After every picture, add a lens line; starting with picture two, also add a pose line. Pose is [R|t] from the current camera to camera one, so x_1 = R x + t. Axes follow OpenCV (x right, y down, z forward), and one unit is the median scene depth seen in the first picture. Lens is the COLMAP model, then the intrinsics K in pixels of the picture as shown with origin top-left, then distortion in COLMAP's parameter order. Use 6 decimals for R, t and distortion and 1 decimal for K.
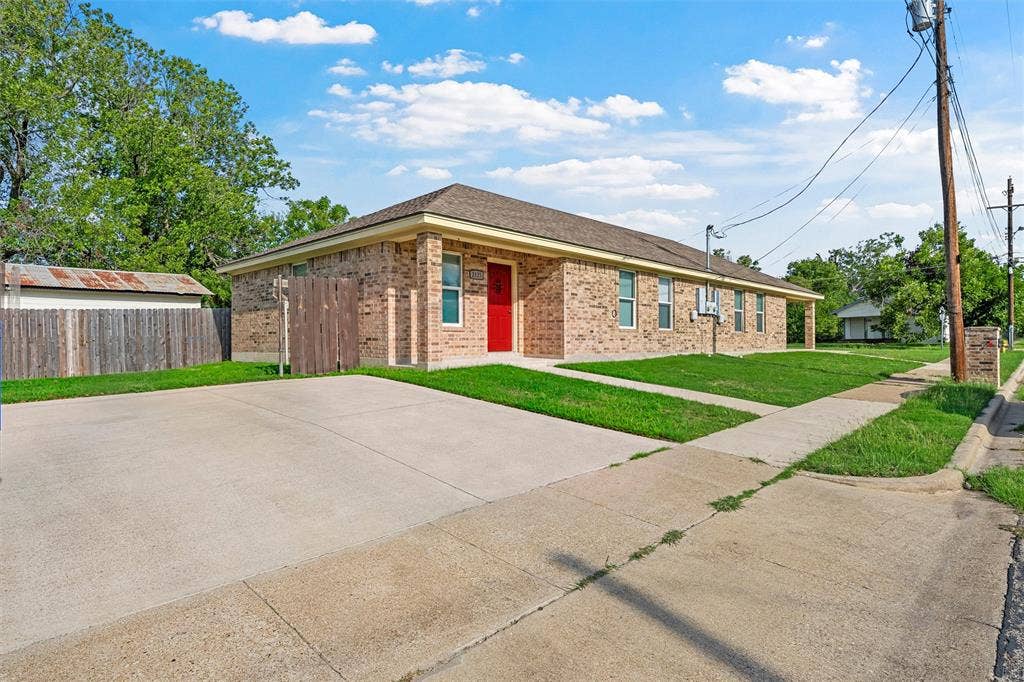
lens RADIAL K [[560.5, 0, 512.0], [0, 560.5, 341.0], [0, 0, 1]] dist [0.000277, -0.000533]
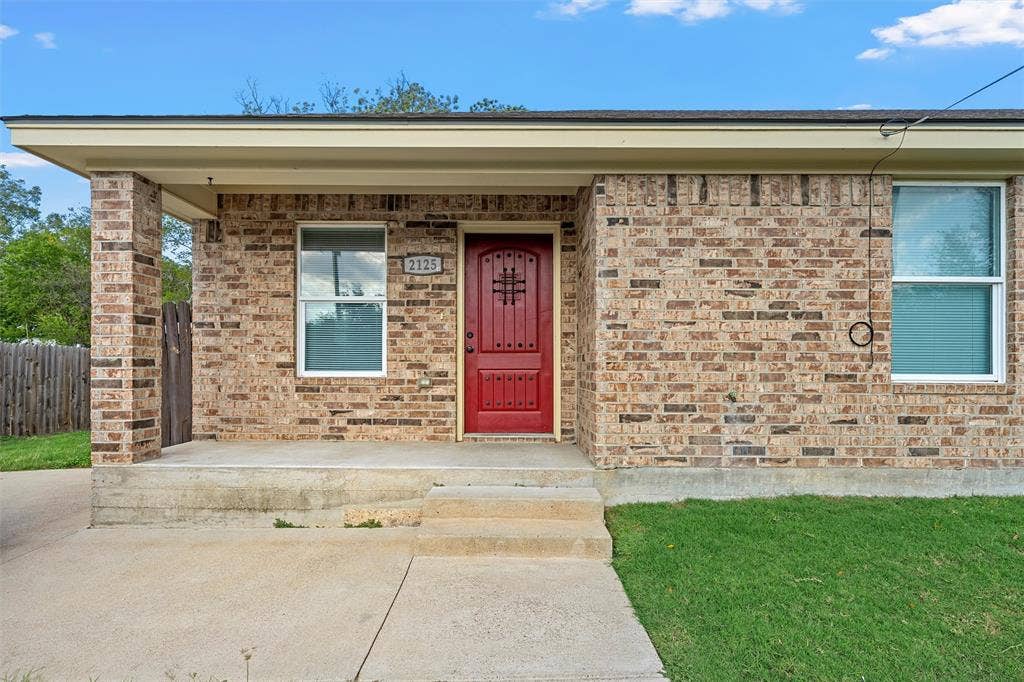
lens RADIAL K [[531.6, 0, 512.6], [0, 531.6, 367.0], [0, 0, 1]] dist [-0.000338, -0.000016]
pose [[0.691627, -0.003326, -0.722247, 0.269494], [0.002628, 0.999994, -0.002088, -0.032765], [0.722250, -0.000454, 0.691632, 0.700141]]
